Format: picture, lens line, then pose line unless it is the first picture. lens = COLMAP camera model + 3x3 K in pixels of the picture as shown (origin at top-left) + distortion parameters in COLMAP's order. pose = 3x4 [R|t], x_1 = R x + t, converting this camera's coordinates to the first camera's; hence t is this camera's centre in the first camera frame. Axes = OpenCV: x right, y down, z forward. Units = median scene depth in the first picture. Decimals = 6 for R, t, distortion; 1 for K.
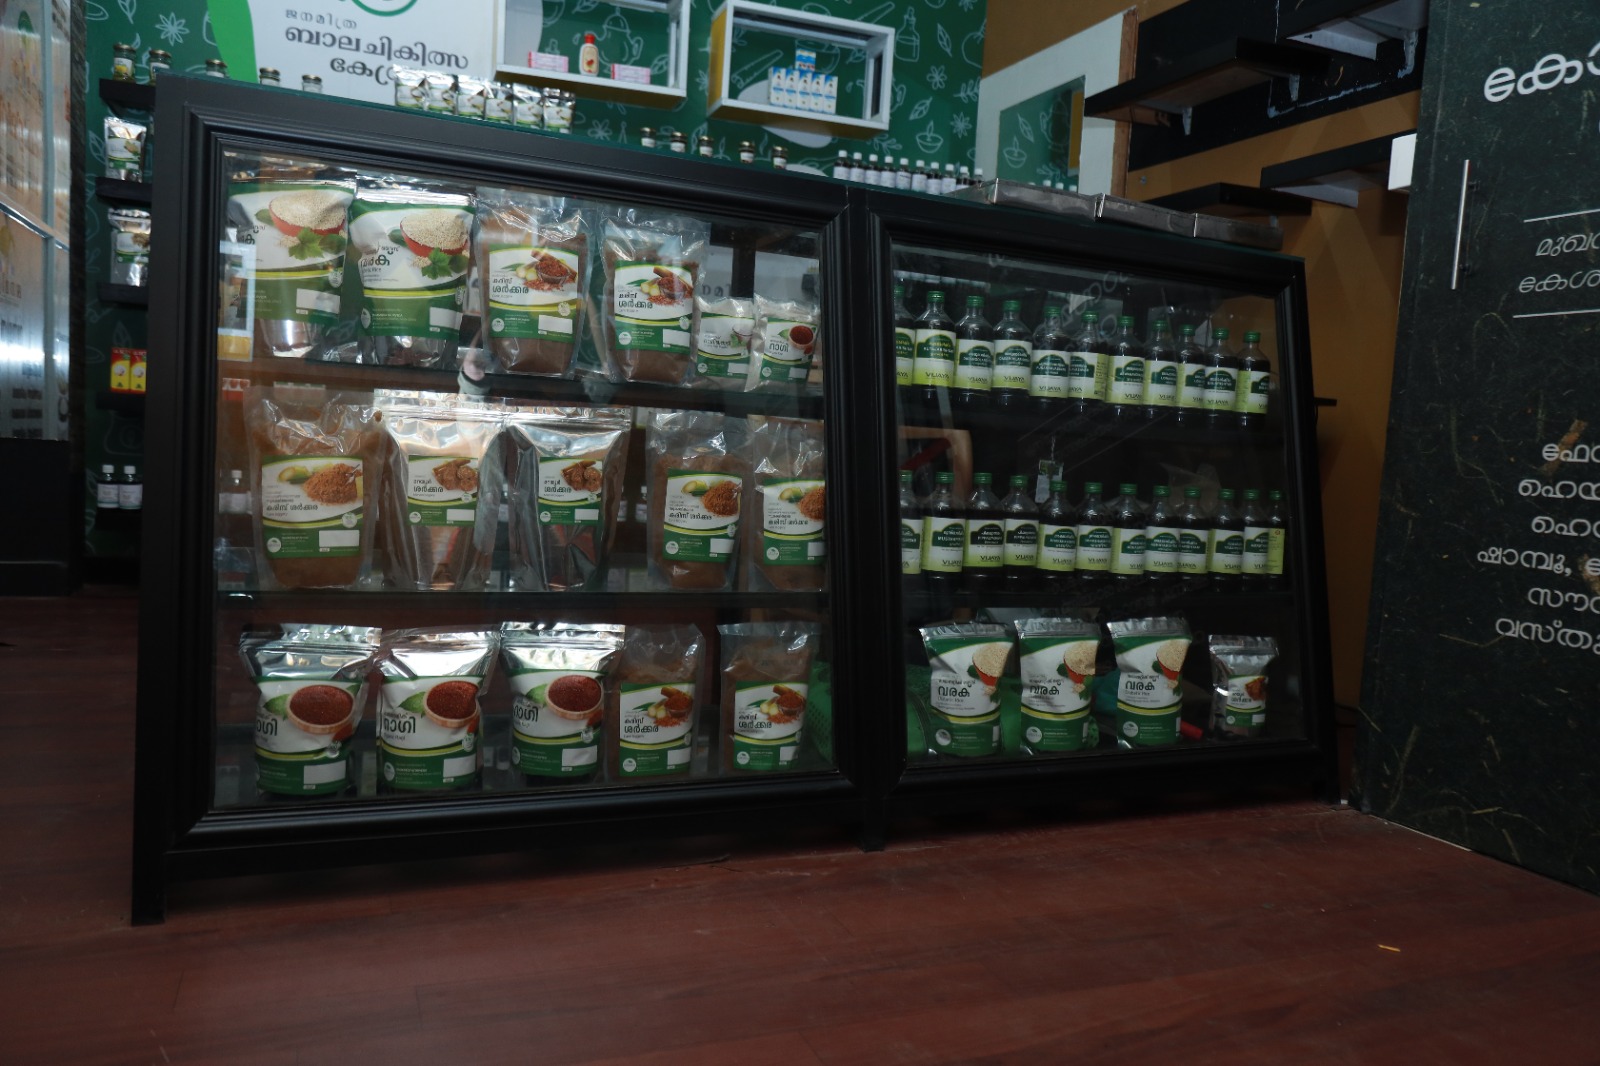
lens RADIAL K [[1161.5, 0, 800.0], [0, 1161.5, 533.0], [0, 0, 1]] dist [-0.012420, 0.001386]
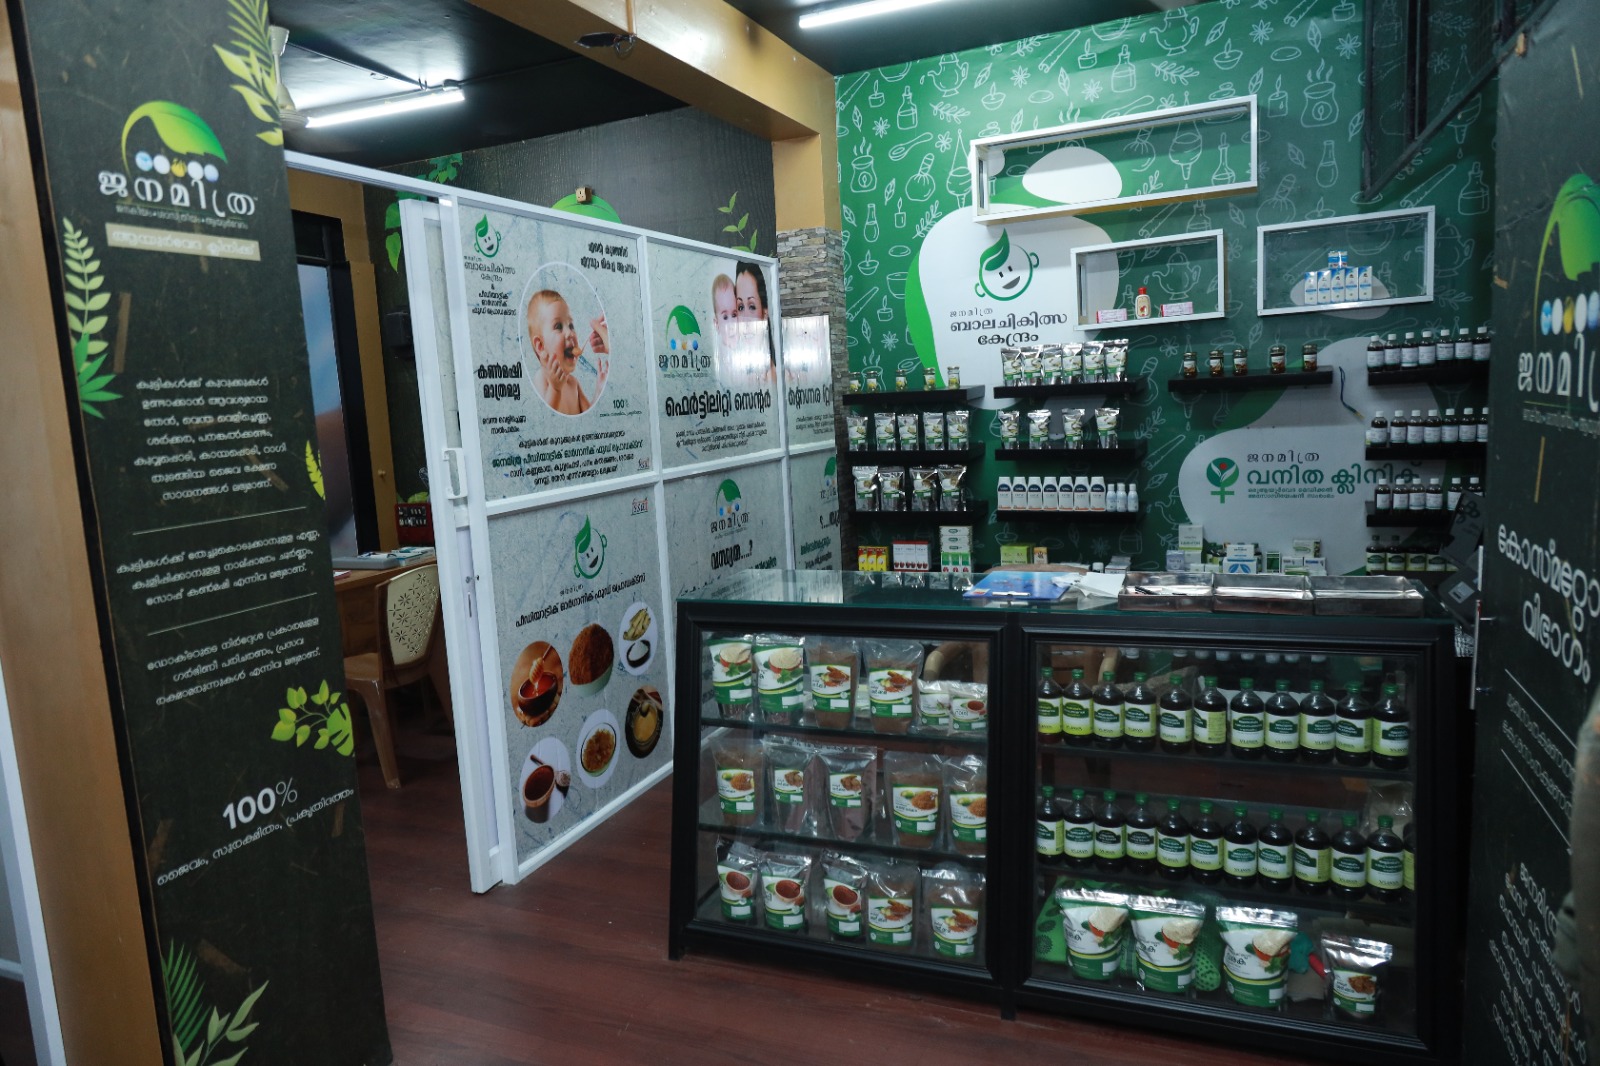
lens RADIAL K [[1011.7, 0, 800.0], [0, 1011.7, 533.0], [0, 0, 1]] dist [-0.003191, -0.034705]
pose [[0.680214, 0.002443, -0.733009, 0.915439], [0.038709, 0.998479, 0.039248, -0.494078], [0.731990, -0.055071, 0.679086, -0.173552]]
